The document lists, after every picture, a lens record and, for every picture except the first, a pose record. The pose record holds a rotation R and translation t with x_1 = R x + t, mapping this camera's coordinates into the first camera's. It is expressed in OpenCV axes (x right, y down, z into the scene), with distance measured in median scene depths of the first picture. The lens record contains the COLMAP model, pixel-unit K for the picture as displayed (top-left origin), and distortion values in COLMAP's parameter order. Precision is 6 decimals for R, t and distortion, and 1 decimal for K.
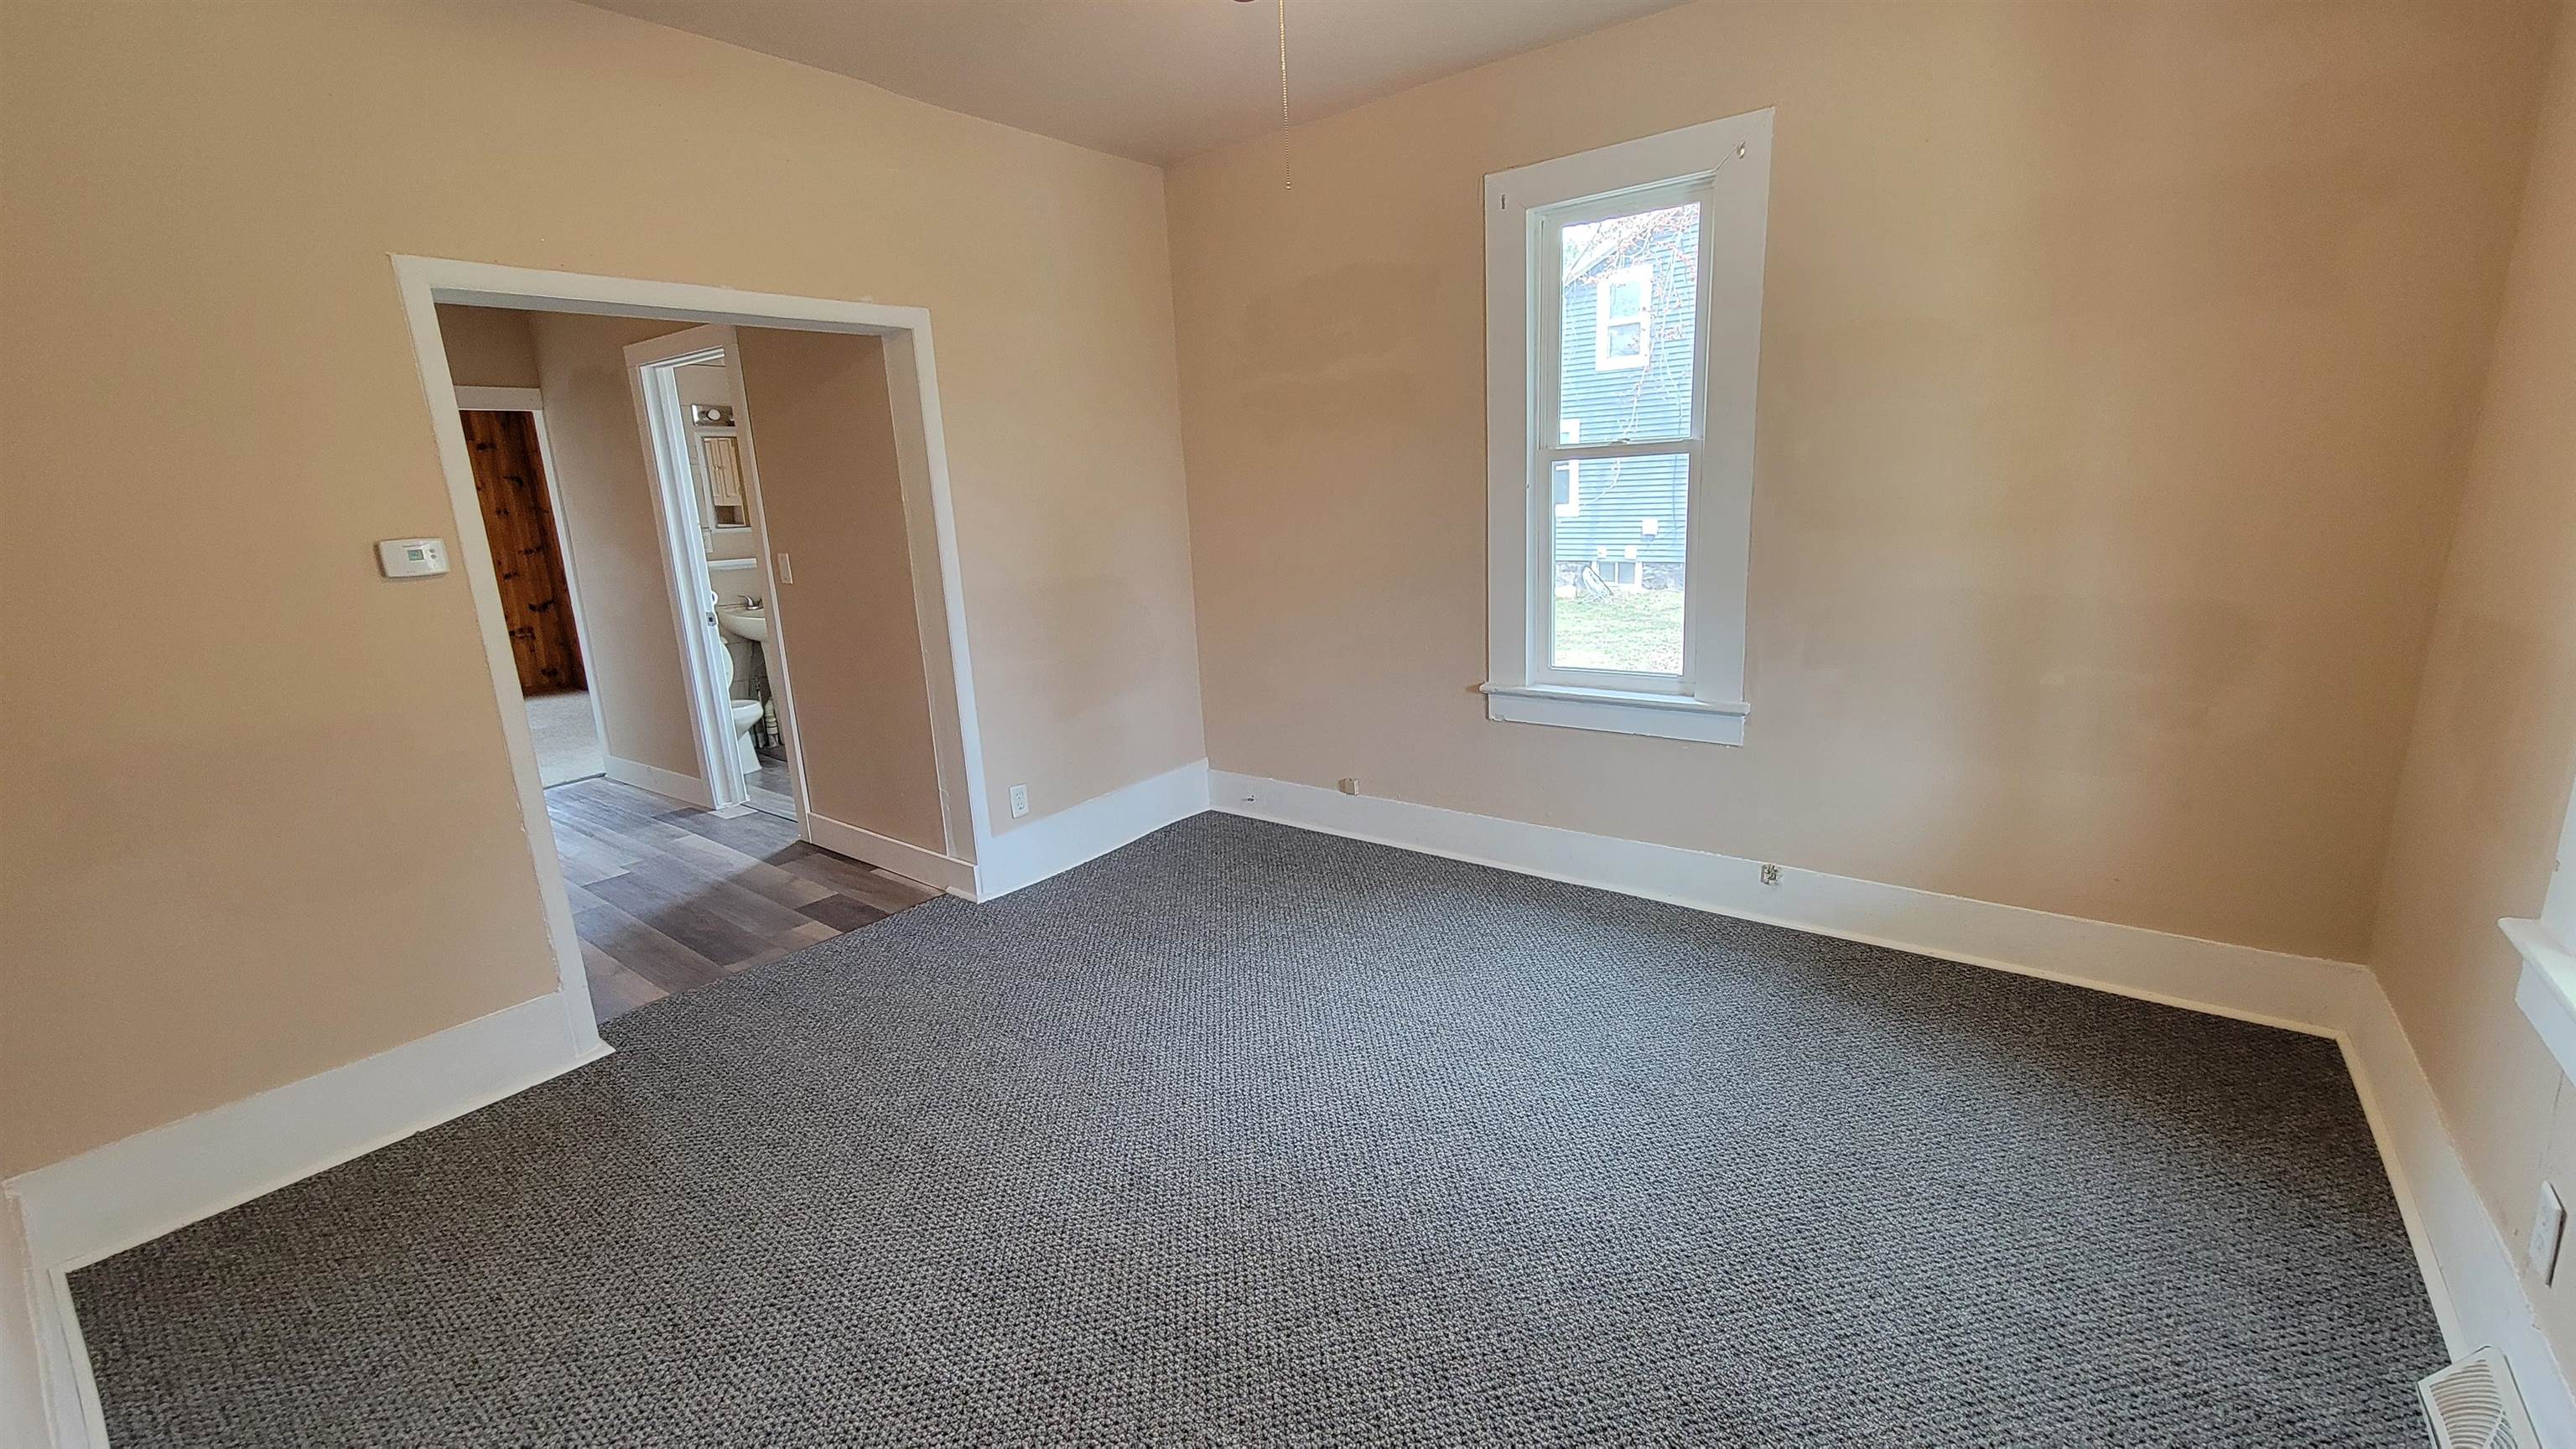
lens RADIAL K [[1048.1, 0, 1309.0], [0, 1048.1, 728.7], [0, 0, 1]] dist [0.001842, -0.000508]
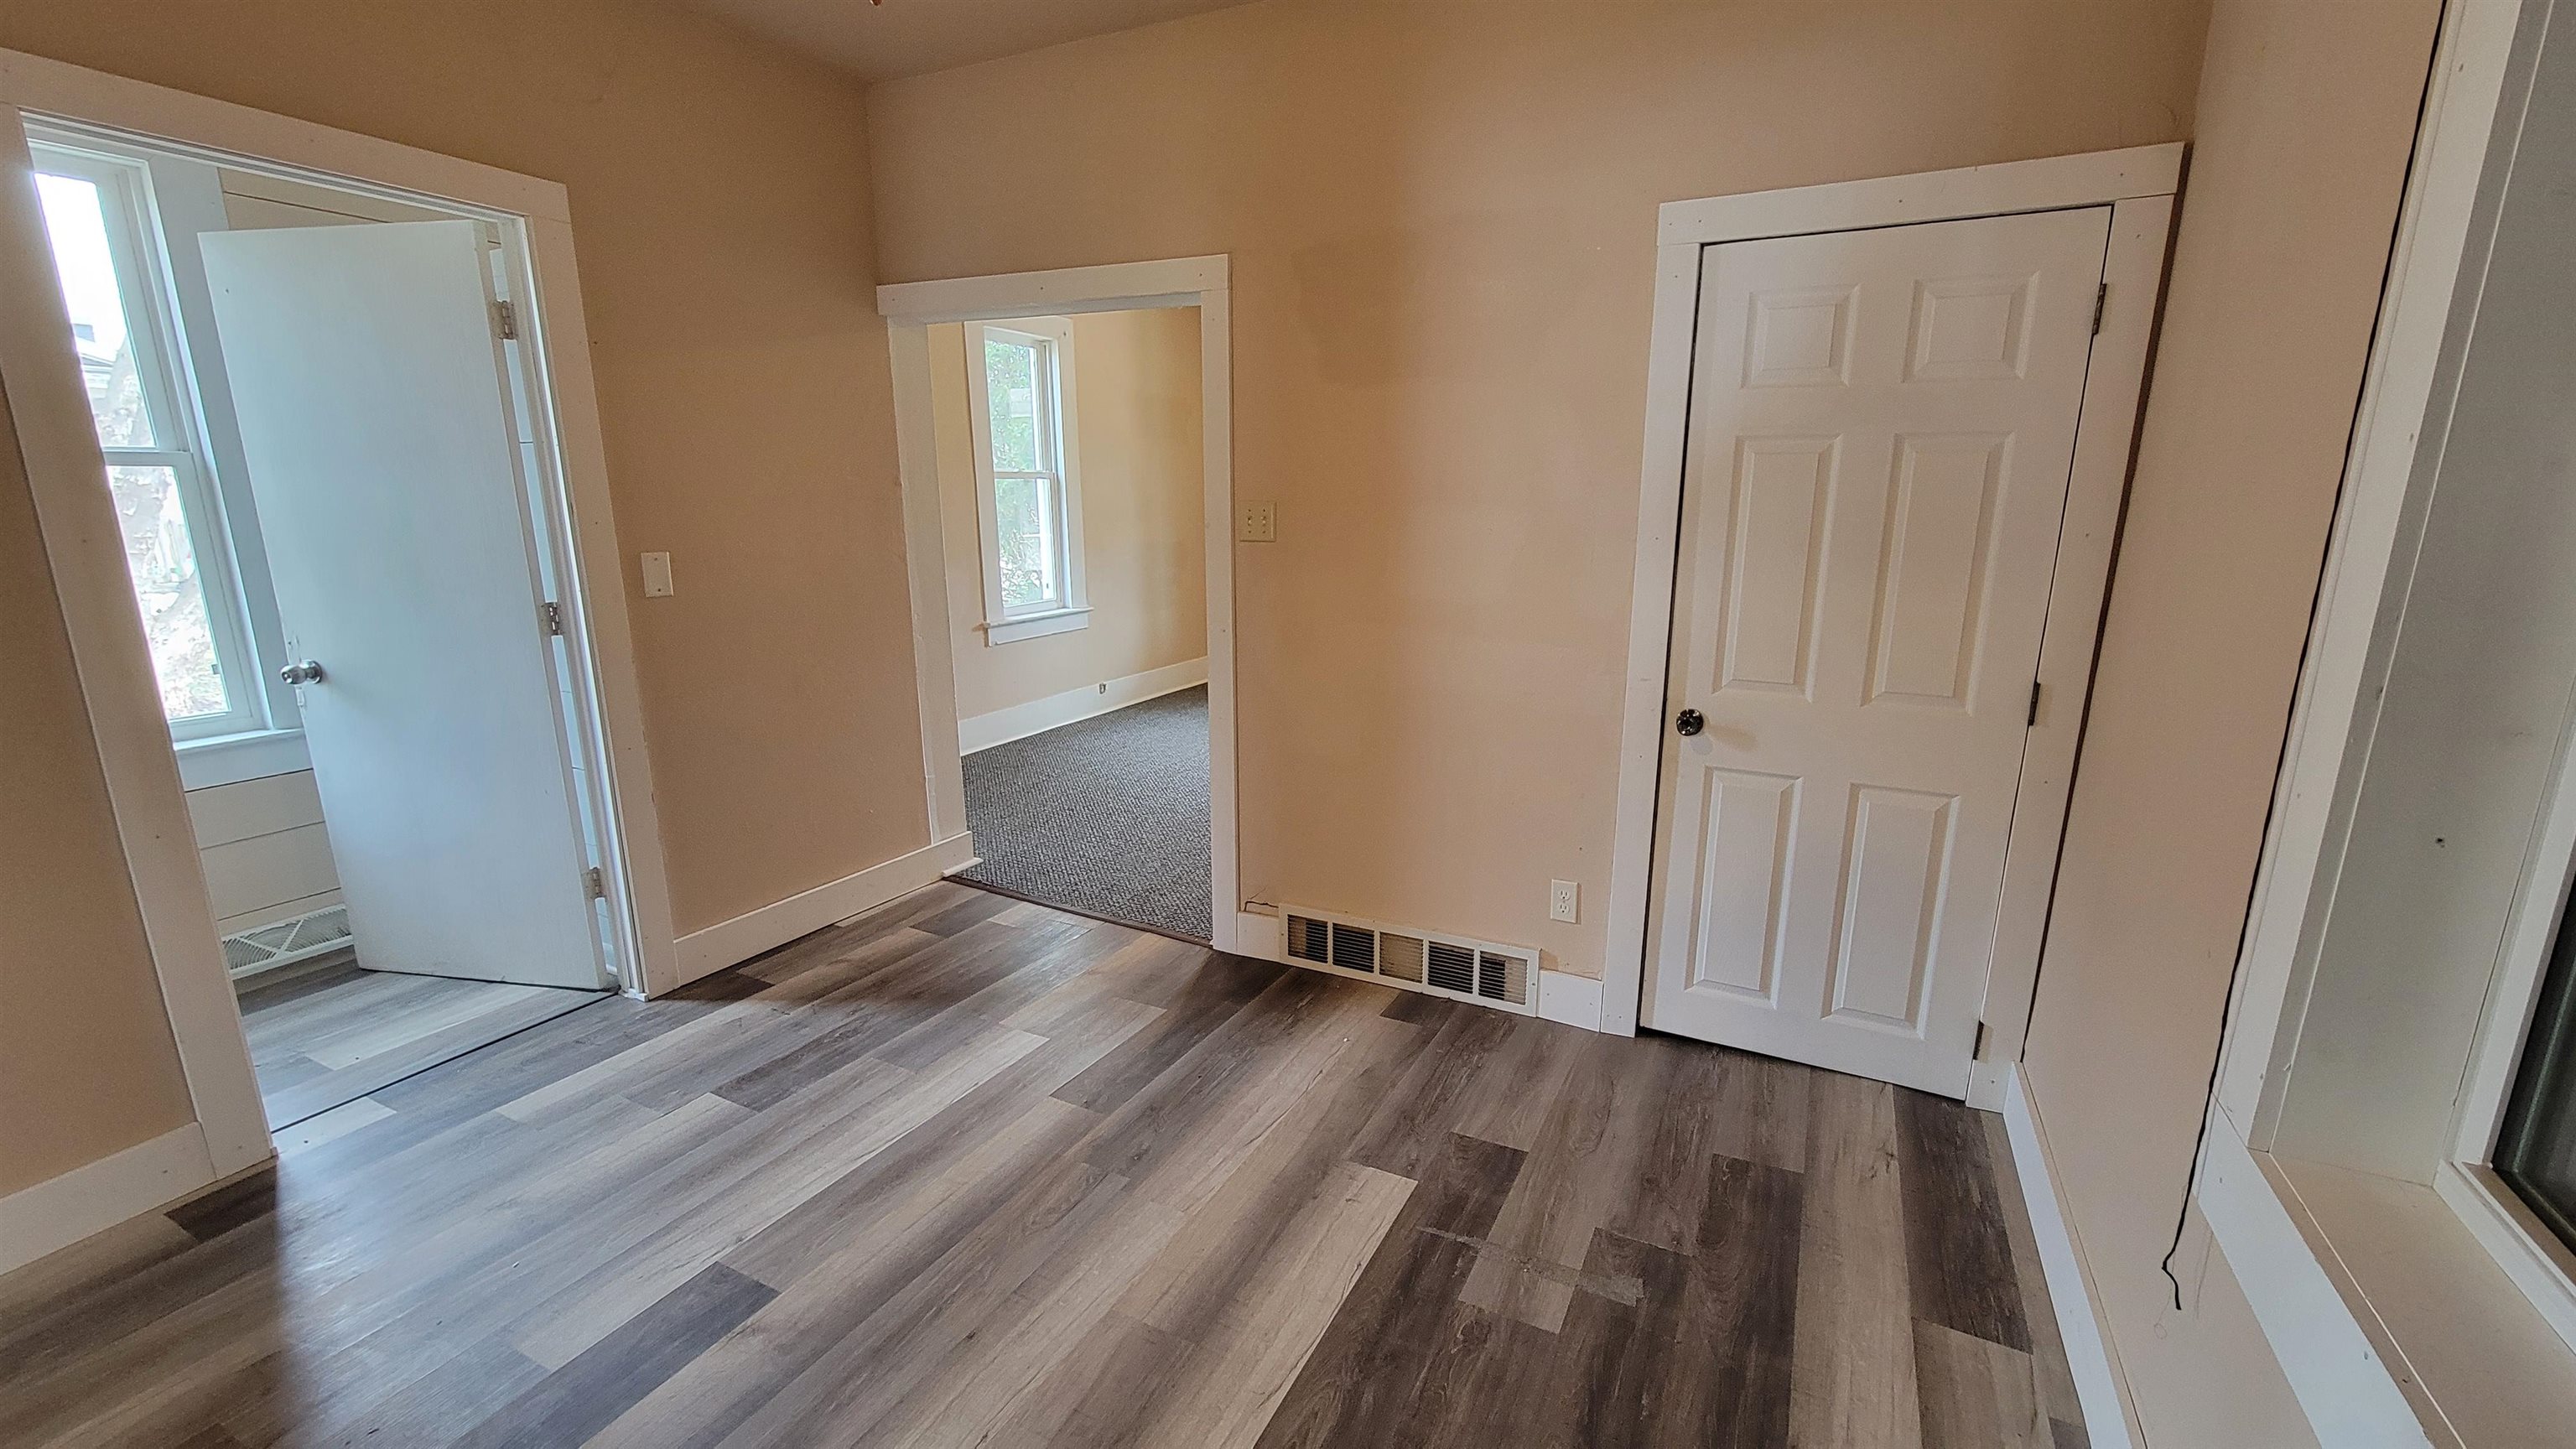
lens RADIAL K [[1048.1, 0, 1286.6], [0, 1048.1, 724.3], [0, 0, 1]] dist [0.001842, -0.000508]
pose [[-0.170982, -0.173342, 0.969906, -1.120775], [0.230005, 0.950181, 0.210364, -0.098209], [-0.958052, 0.259052, -0.122595, 0.644160]]
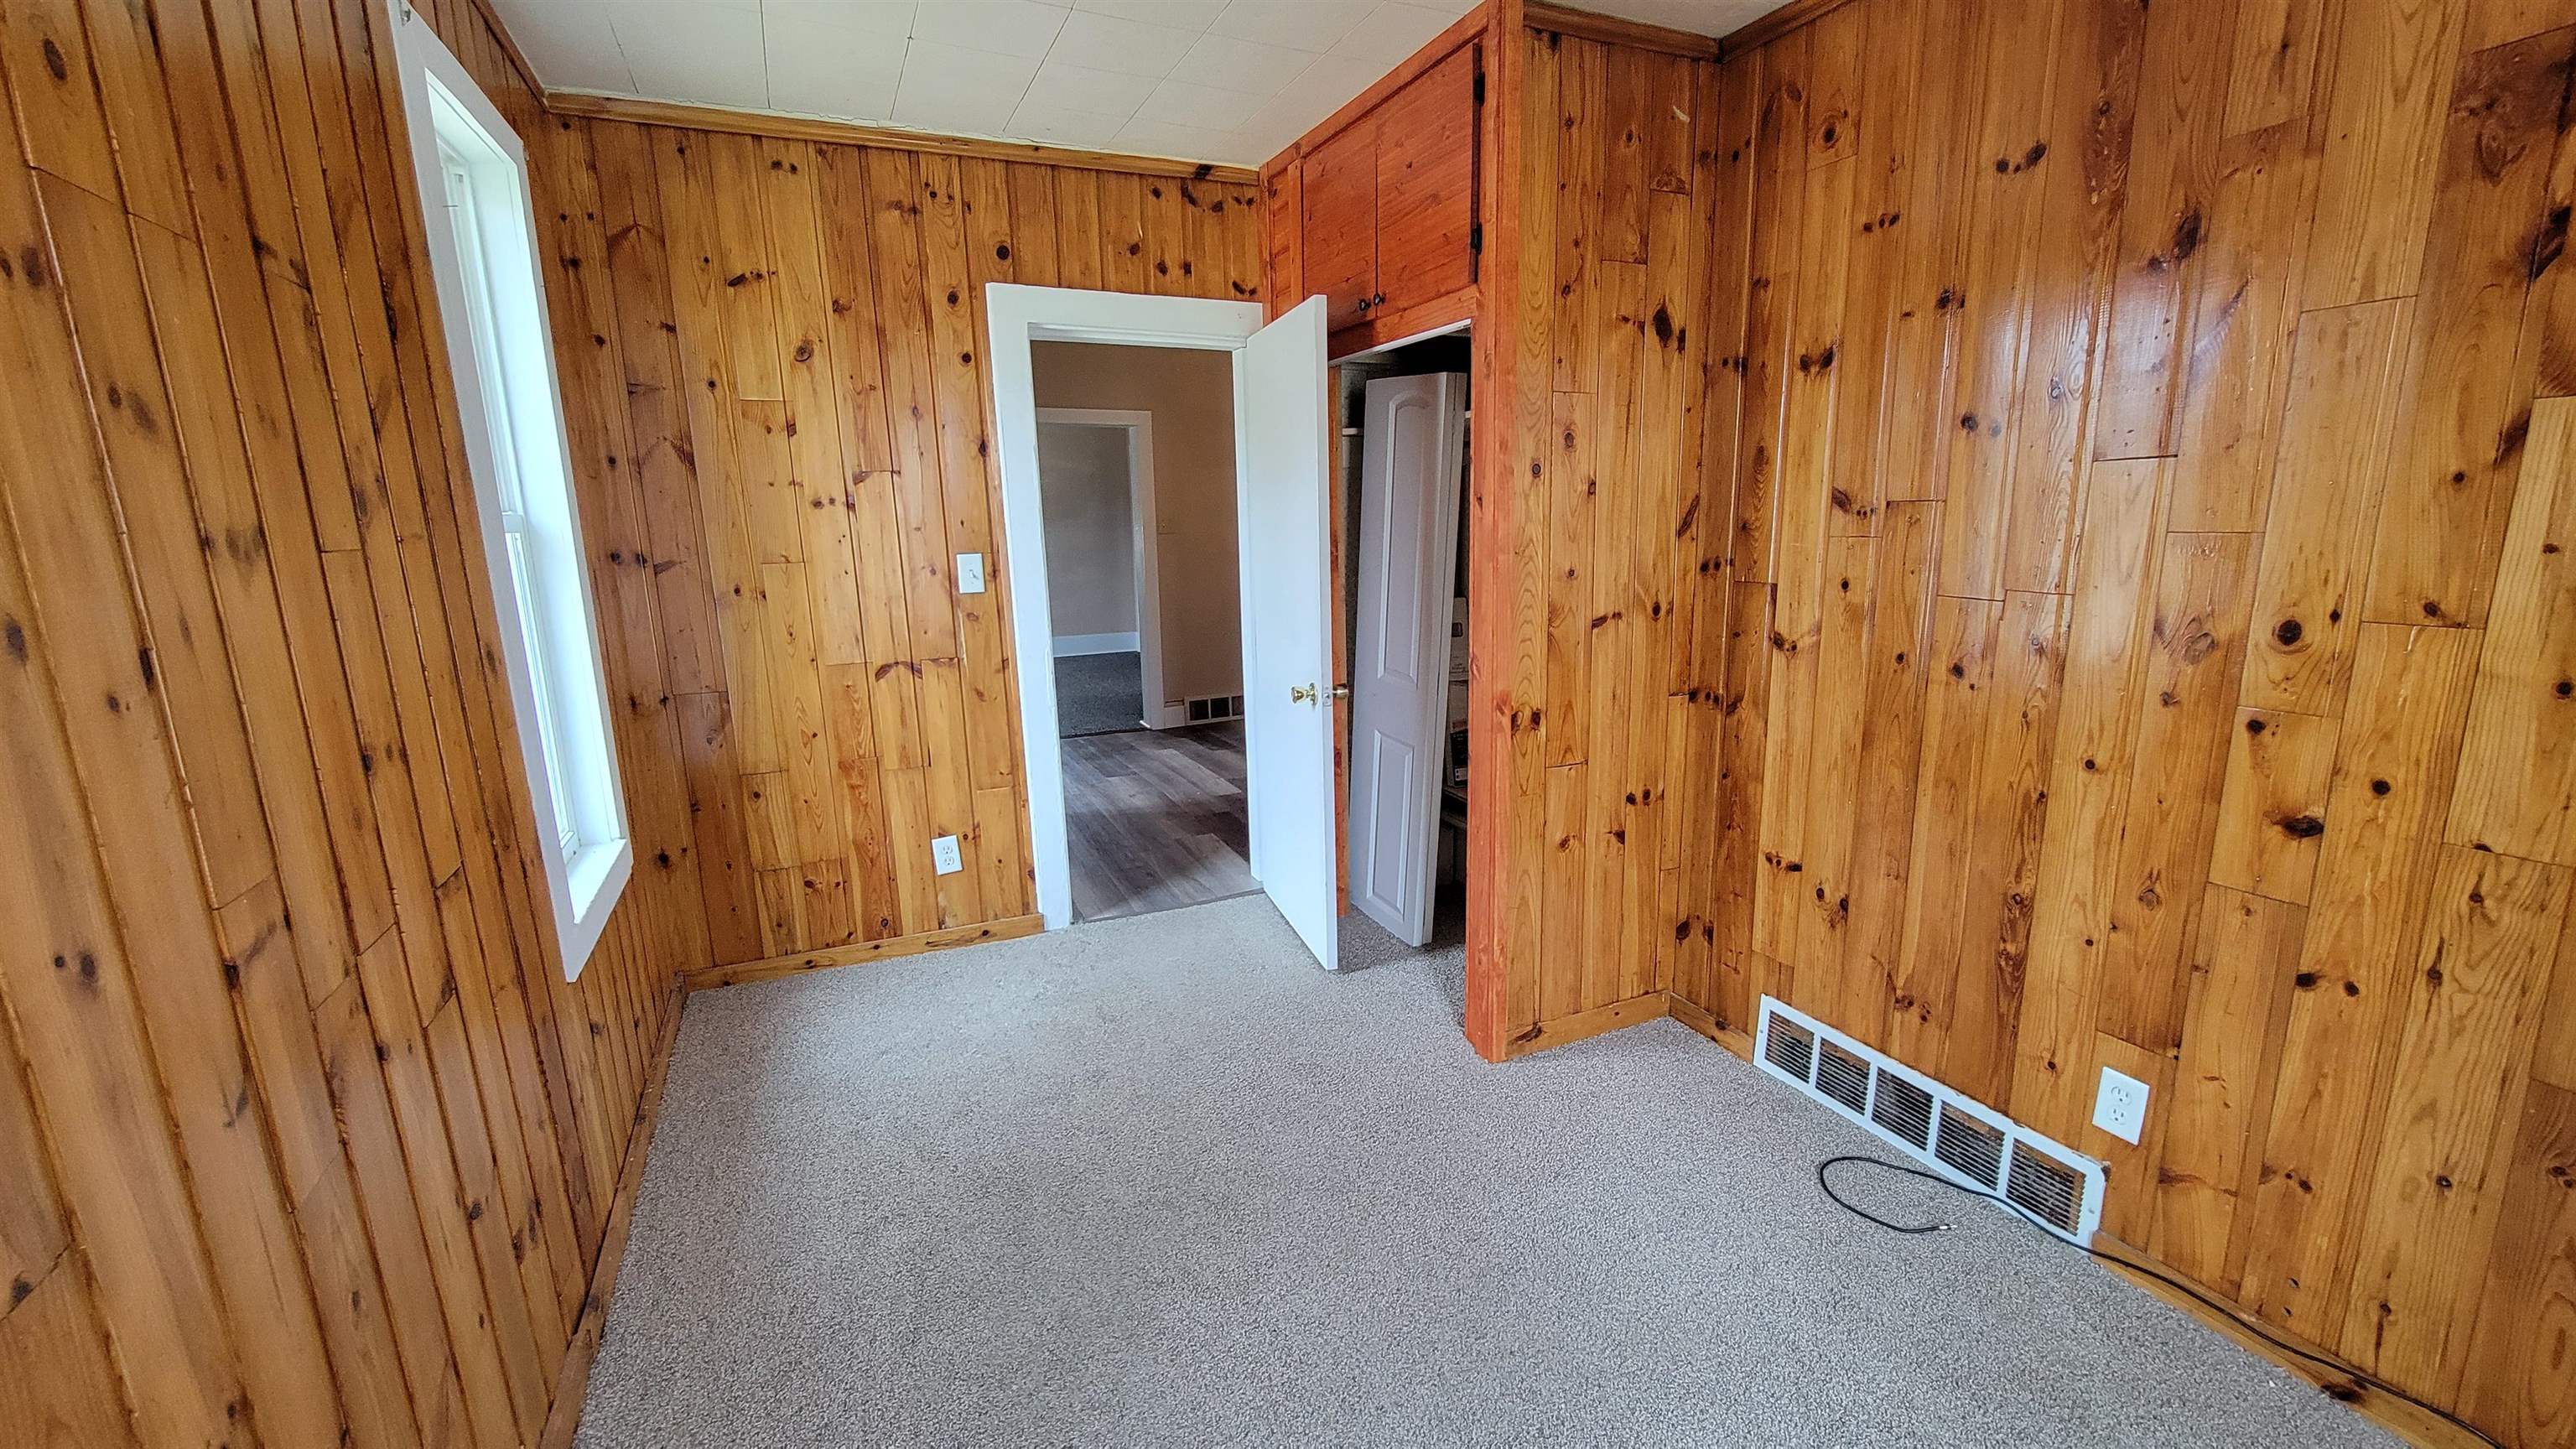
lens RADIAL K [[1048.1, 0, 1290.5], [0, 1048.1, 745.5], [0, 0, 1]] dist [0.001842, -0.000508]
pose [[-0.871694, -0.045228, 0.487959, -1.351576], [0.167095, 0.908628, 0.382720, -0.333972], [-0.460683, 0.415150, -0.784488, 1.734172]]
